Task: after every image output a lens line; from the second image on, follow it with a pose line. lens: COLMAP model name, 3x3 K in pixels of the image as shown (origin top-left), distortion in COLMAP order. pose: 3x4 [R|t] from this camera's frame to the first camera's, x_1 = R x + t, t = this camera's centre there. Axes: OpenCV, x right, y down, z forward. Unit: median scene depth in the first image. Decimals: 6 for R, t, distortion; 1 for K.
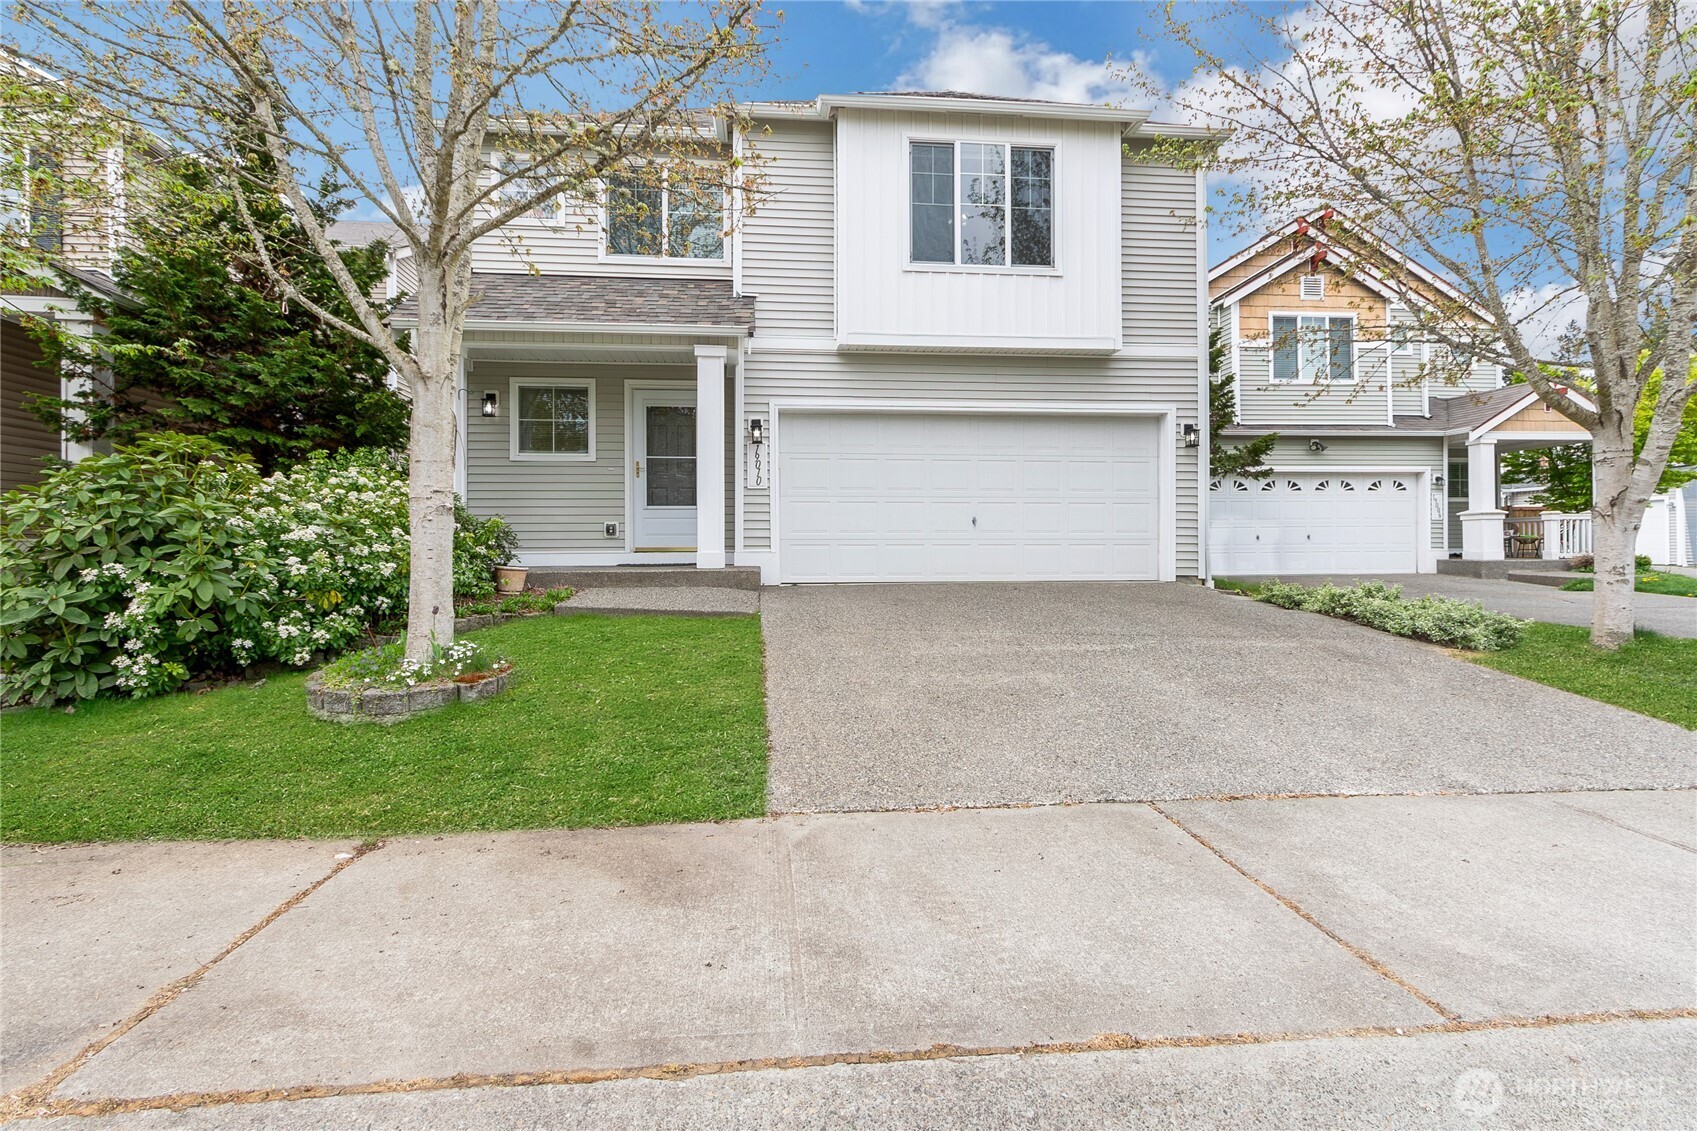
lens RADIAL K [[781.8, 0, 850.1], [0, 781.8, 537.6], [0, 0, 1]] dist [0.002098, -0.000276]
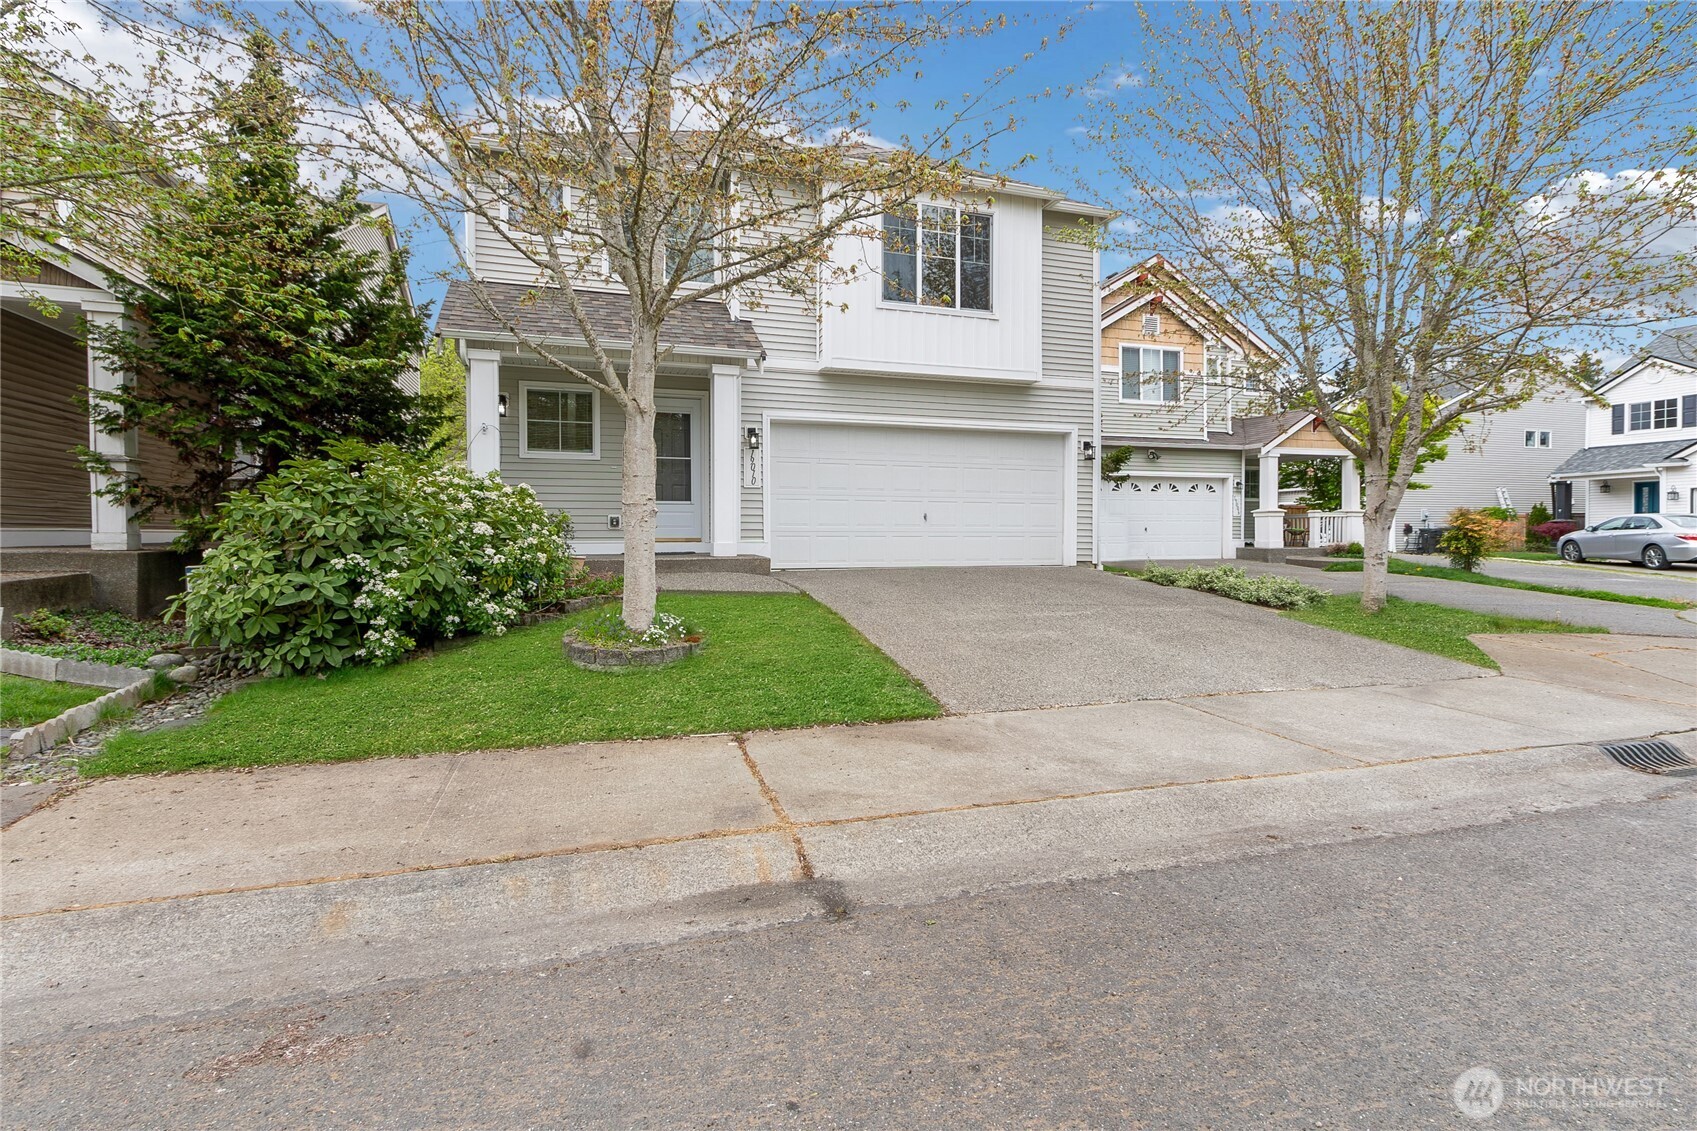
lens RADIAL K [[781.8, 0, 850.1], [0, 781.8, 537.6], [0, 0, 1]] dist [0.002098, -0.000276]
pose [[0.976470, 0.002559, 0.215637, -0.228204], [-0.006192, 0.999850, 0.016173, -0.008269], [-0.215563, -0.017128, 0.976340, -0.166635]]
